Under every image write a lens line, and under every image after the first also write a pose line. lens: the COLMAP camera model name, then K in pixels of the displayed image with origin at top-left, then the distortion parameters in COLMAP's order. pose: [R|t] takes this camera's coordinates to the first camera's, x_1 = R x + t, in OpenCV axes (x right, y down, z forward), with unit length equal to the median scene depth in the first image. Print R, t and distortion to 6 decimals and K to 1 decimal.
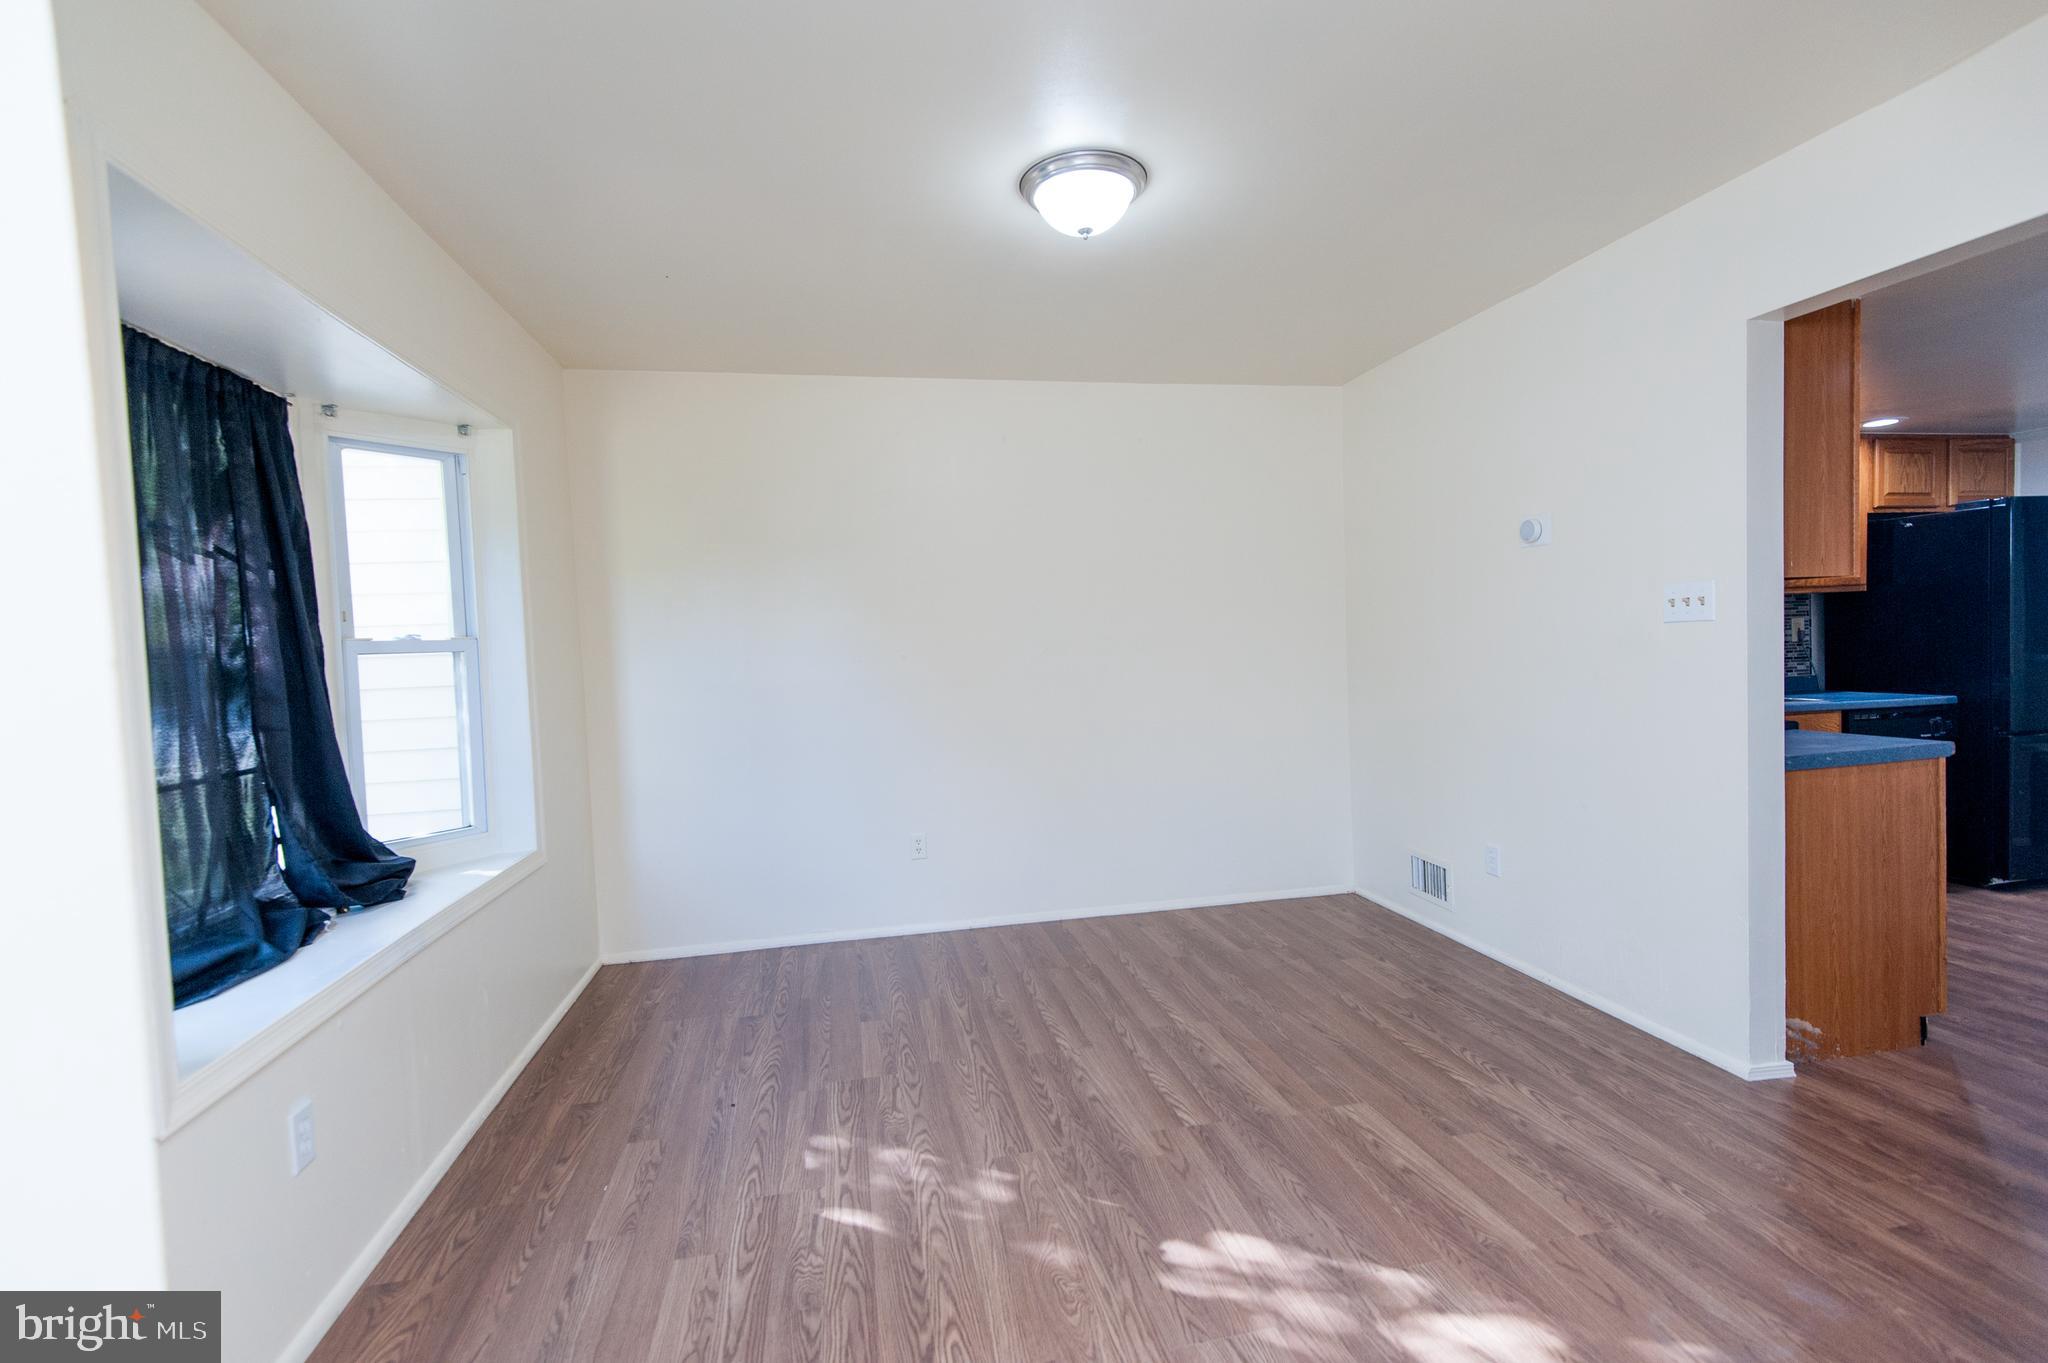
lens RADIAL K [[915.7, 0, 1024.4], [0, 915.7, 677.7], [0, 0, 1]] dist [0.027325, -0.013349]
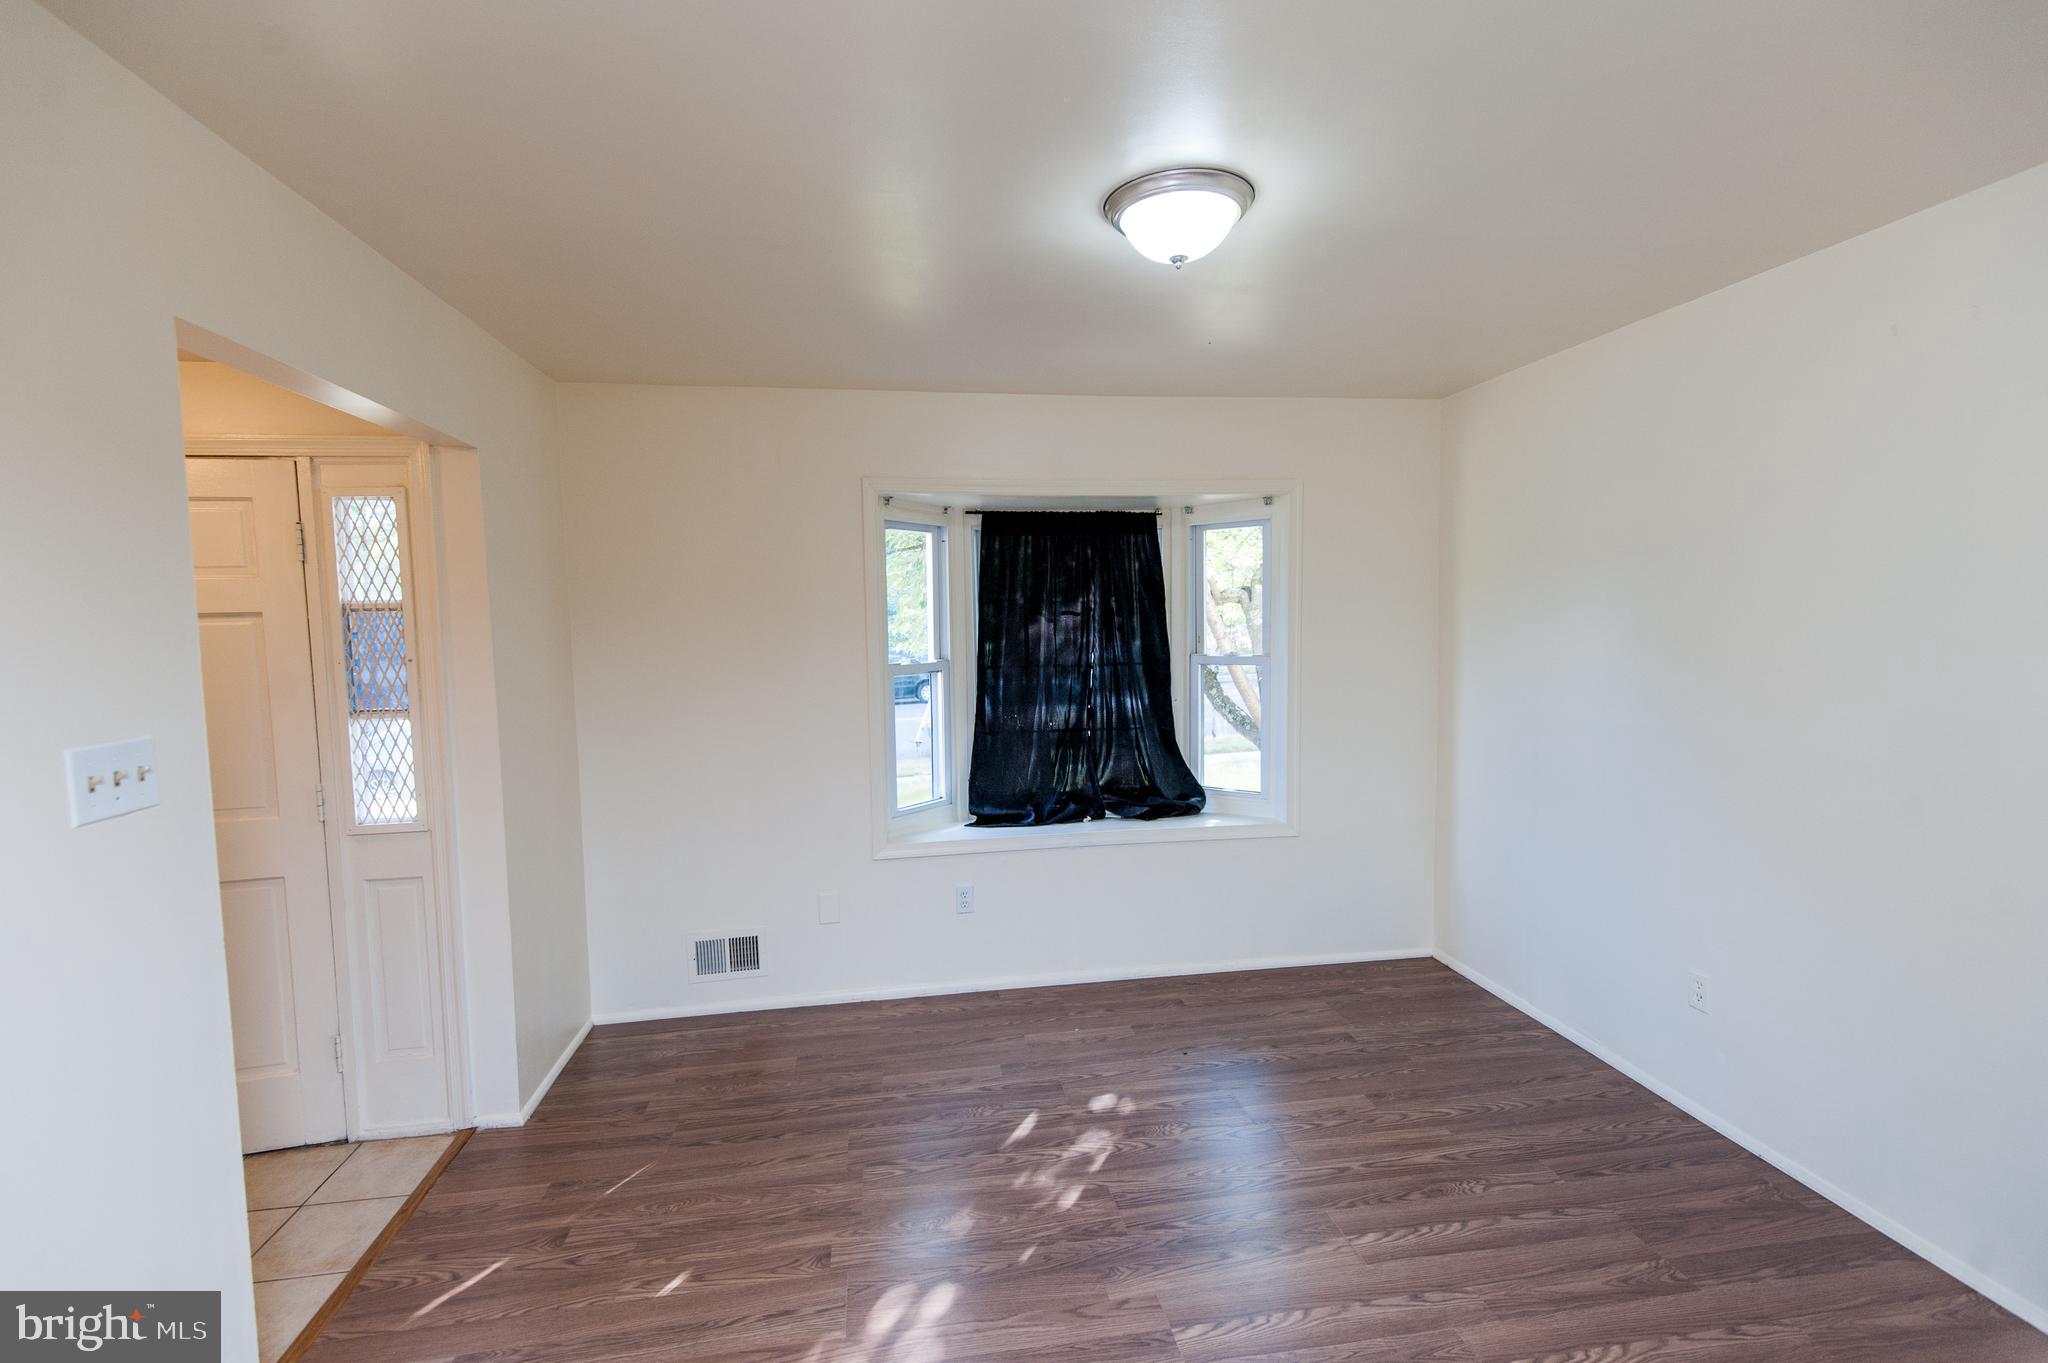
lens RADIAL K [[915.7, 0, 1033.0], [0, 915.7, 689.4], [0, 0, 1]] dist [0.027325, -0.013349]
pose [[-0.038663, 0.115612, -0.992542, 0.752431], [-0.019584, 0.993006, 0.116429, -0.145023], [0.999060, 0.023940, -0.036128, 0.713667]]
